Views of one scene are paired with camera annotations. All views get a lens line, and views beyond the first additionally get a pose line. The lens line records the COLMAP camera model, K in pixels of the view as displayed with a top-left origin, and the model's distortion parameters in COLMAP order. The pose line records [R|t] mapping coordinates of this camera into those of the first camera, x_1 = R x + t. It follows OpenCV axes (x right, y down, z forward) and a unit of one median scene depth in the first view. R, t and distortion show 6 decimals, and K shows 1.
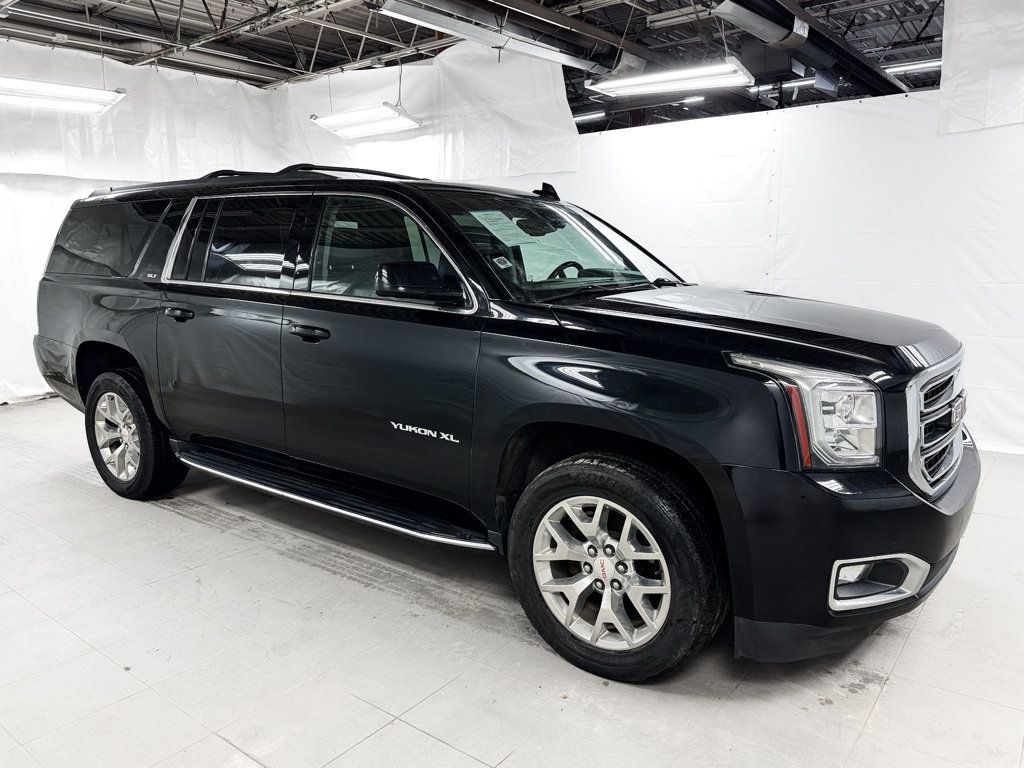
lens RADIAL K [[779.4, 0, 512.0], [0, 779.4, 384.0], [0, 0, 1]] dist [-0.000552, -0.010972]
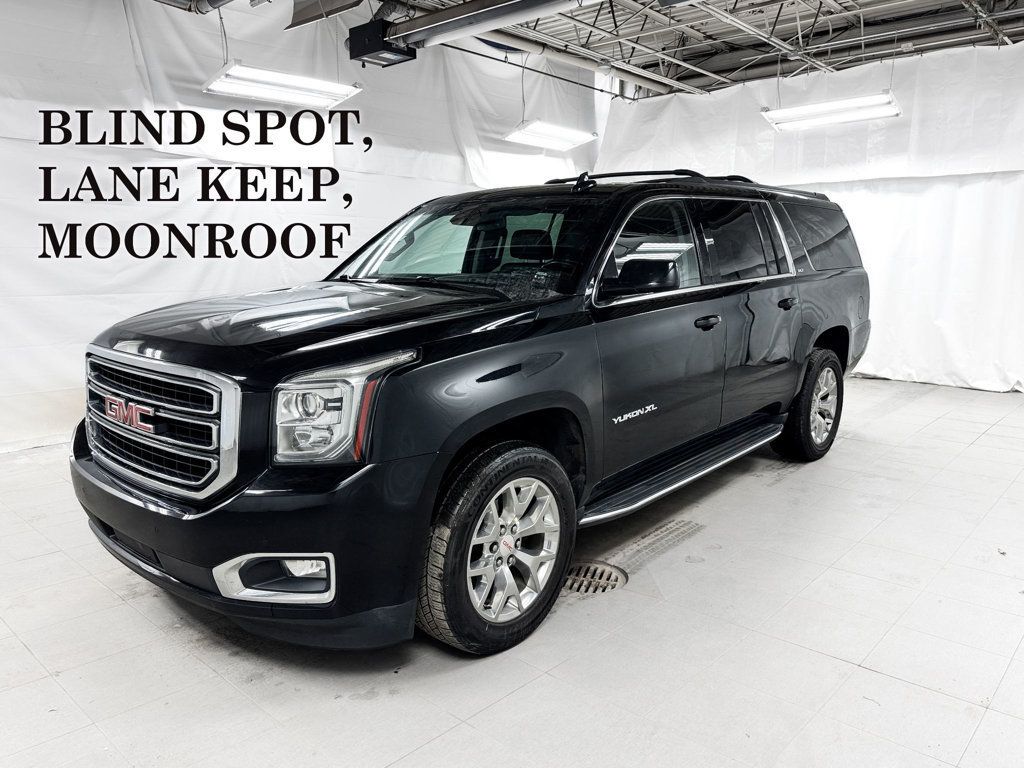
lens RADIAL K [[779.4, 0, 512.0], [0, 779.4, 384.0], [0, 0, 1]] dist [-0.000552, -0.010972]
pose [[-0.088599, 0.167356, -0.981907, 0.525967], [-0.167328, 0.969274, 0.180301, -0.091084], [0.981912, 0.180275, -0.057873, 0.555362]]
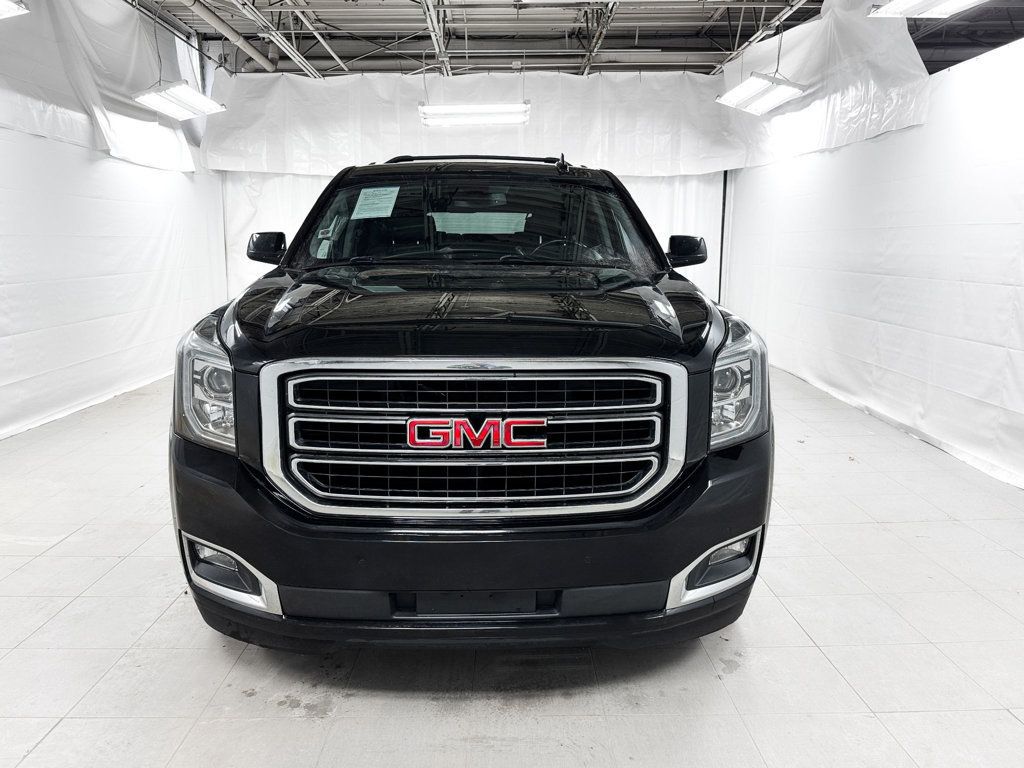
lens RADIAL K [[779.4, 0, 512.0], [0, 779.4, 384.0], [0, 0, 1]] dist [-0.000552, -0.010972]
pose [[0.625744, 0.137446, -0.767823, 0.406094], [-0.129510, 0.988997, 0.071492, -0.022124], [0.769202, 0.054705, 0.636660, 0.201022]]
